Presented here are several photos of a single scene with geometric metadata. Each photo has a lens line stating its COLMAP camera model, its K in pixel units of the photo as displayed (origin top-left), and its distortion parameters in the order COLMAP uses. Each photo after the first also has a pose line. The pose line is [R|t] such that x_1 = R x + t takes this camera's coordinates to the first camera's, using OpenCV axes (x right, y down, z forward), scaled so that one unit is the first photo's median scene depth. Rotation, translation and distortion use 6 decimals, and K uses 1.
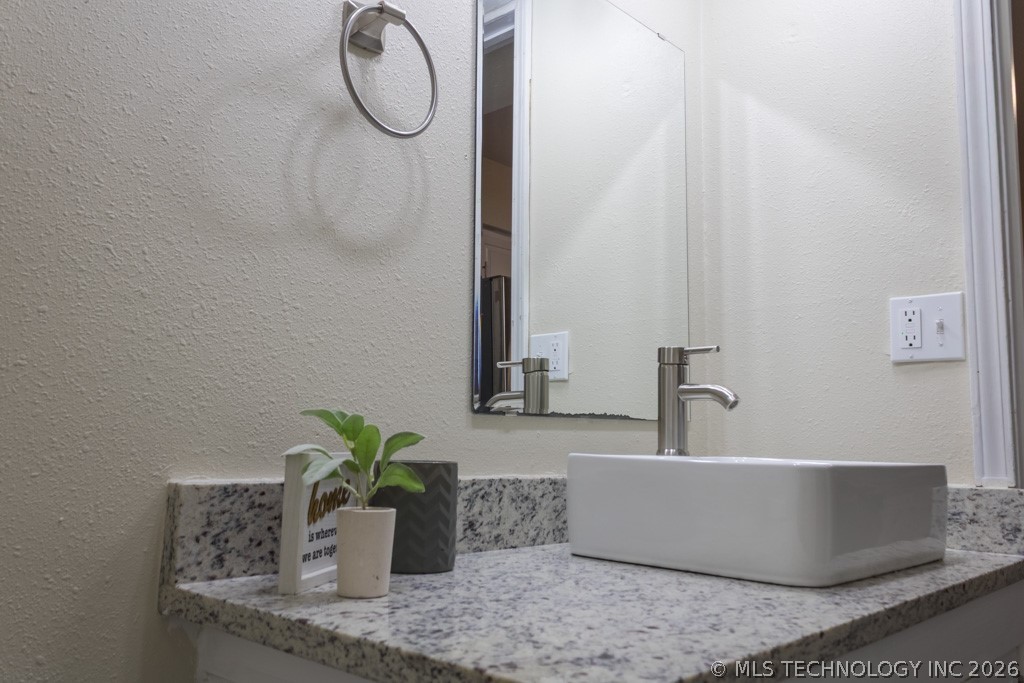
lens RADIAL K [[830.7, 0, 491.9], [0, 830.7, 342.4], [0, 0, 1]] dist [0.016267, -0.028060]
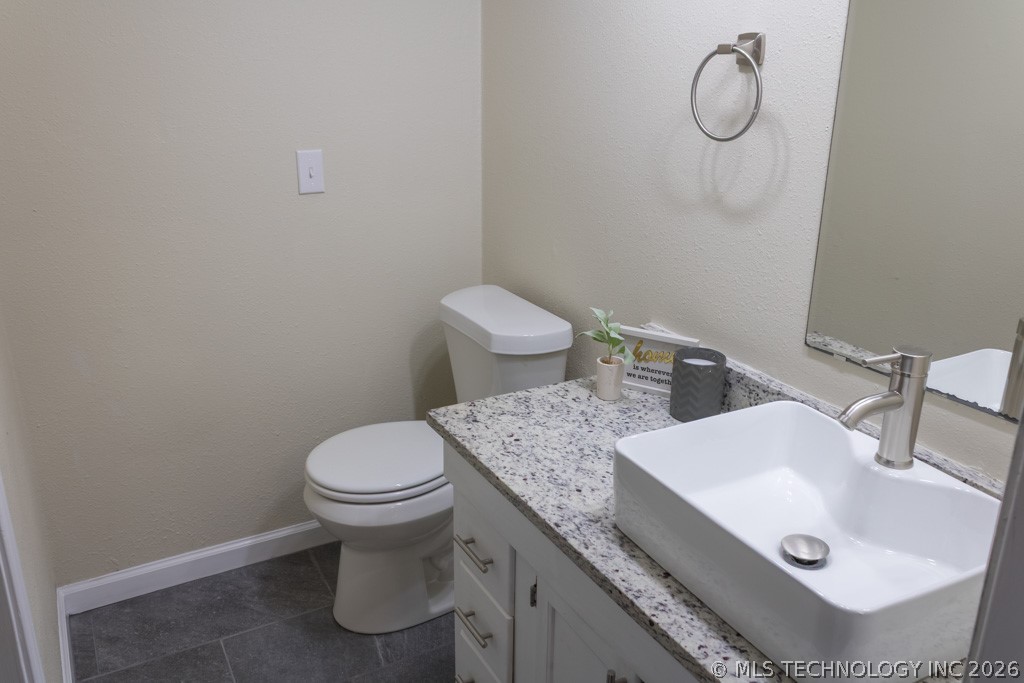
lens RADIAL K [[829.3, 0, 496.2], [0, 829.3, 326.5], [0, 0, 1]] dist [0.062411, -0.103253]
pose [[-0.312774, 0.286255, -0.905666, 1.350063], [0.107684, 0.958045, 0.265621, -0.350780], [0.943704, -0.014446, -0.330476, 1.052510]]
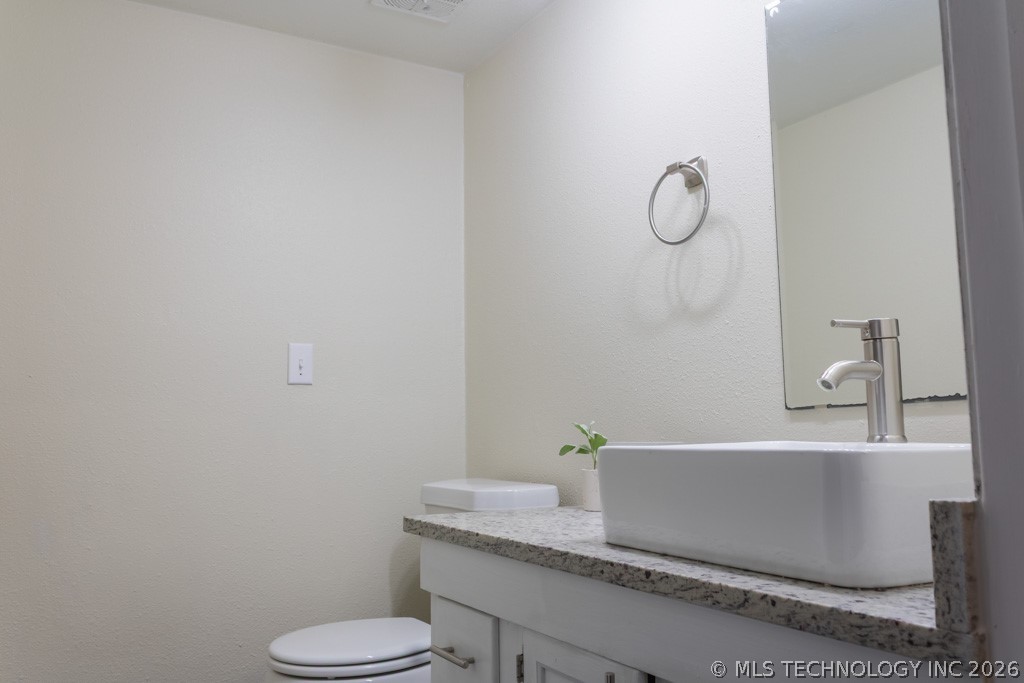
lens RADIAL K [[830.7, 0, 491.9], [0, 830.7, 342.4], [0, 0, 1]] dist [0.016267, -0.028060]
pose [[-0.305381, -0.122384, -0.944333, 1.401678], [0.122362, 0.978441, -0.166374, 0.150177], [0.944336, -0.166358, -0.283822, 1.028330]]
